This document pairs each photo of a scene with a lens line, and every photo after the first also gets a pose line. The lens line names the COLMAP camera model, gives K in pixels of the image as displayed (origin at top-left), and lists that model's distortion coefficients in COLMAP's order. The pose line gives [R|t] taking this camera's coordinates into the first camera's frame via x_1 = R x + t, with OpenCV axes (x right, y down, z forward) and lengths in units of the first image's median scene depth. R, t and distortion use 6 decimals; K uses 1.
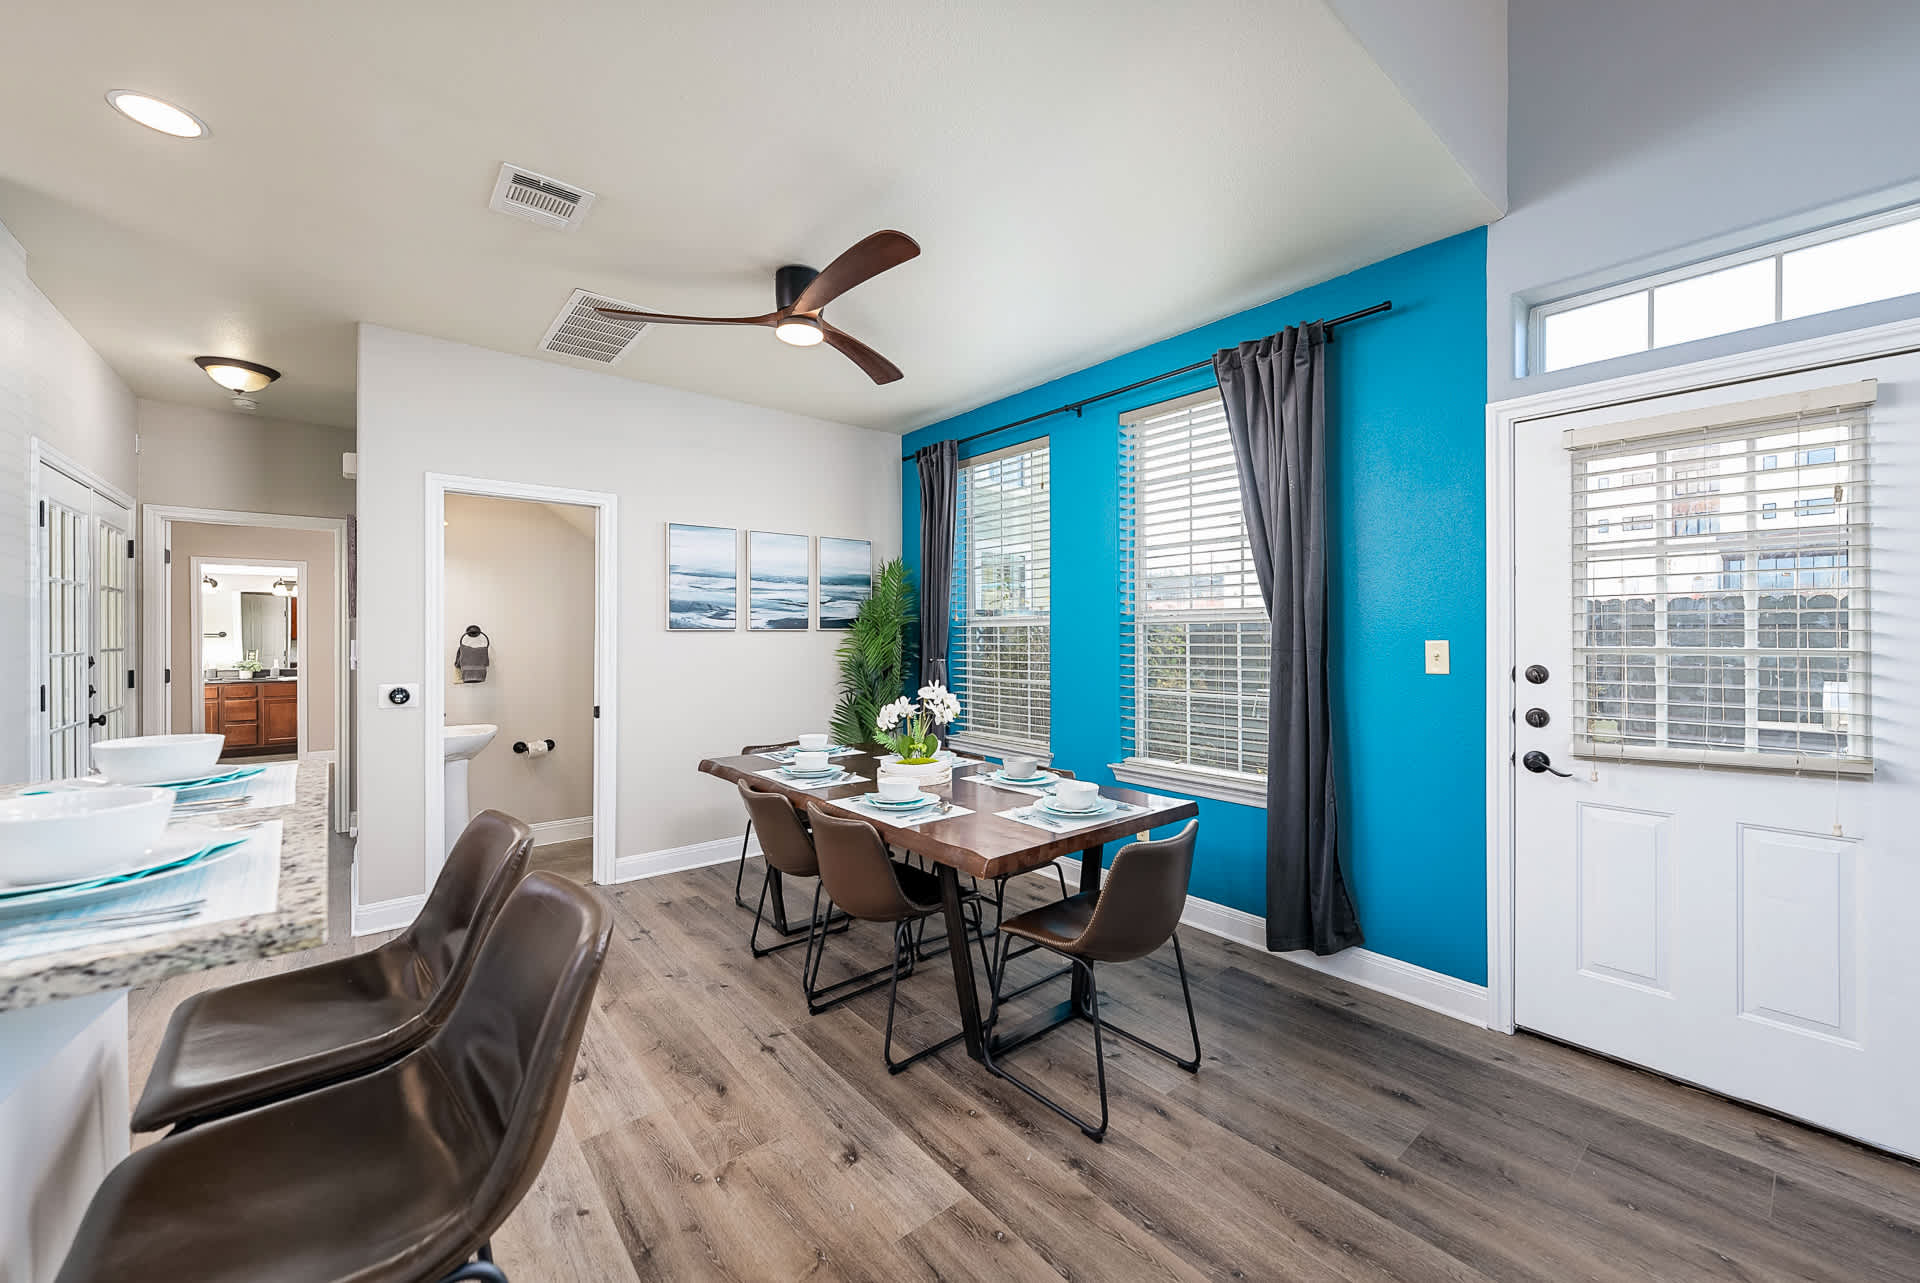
lens RADIAL K [[716.0, 0, 955.2], [0, 716.0, 637.6], [0, 0, 1]] dist [0.000534, -0.000217]
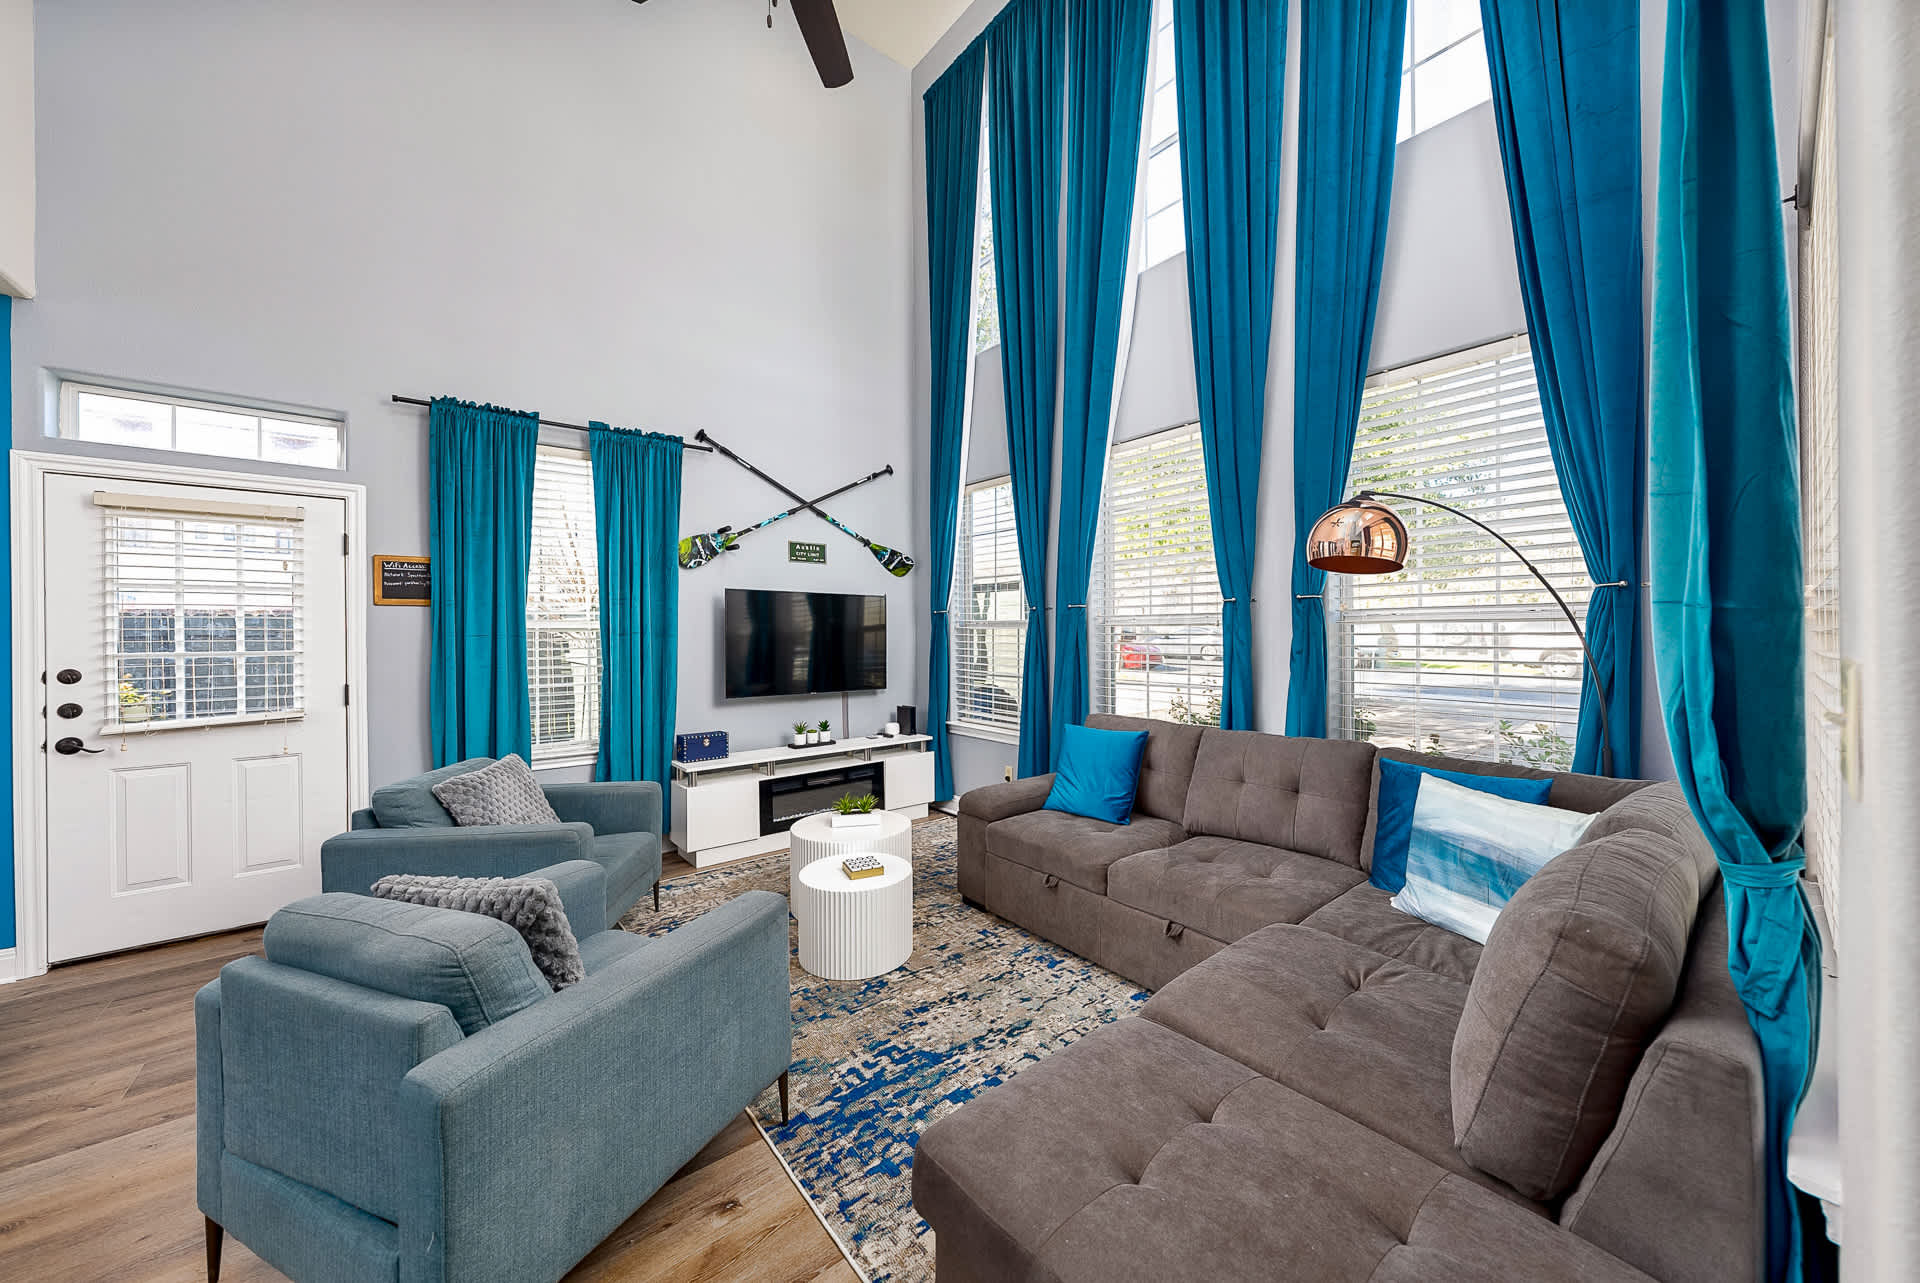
lens RADIAL K [[668.7, 0, 997.0], [0, 668.7, 636.3], [0, 0, 1]] dist [-0.001997, -0.000154]
pose [[-0.000734, -0.006309, 0.999980, -0.392982], [0.007492, 0.999952, 0.006314, -0.016183], [-0.999972, 0.007497, -0.000687, -0.688015]]
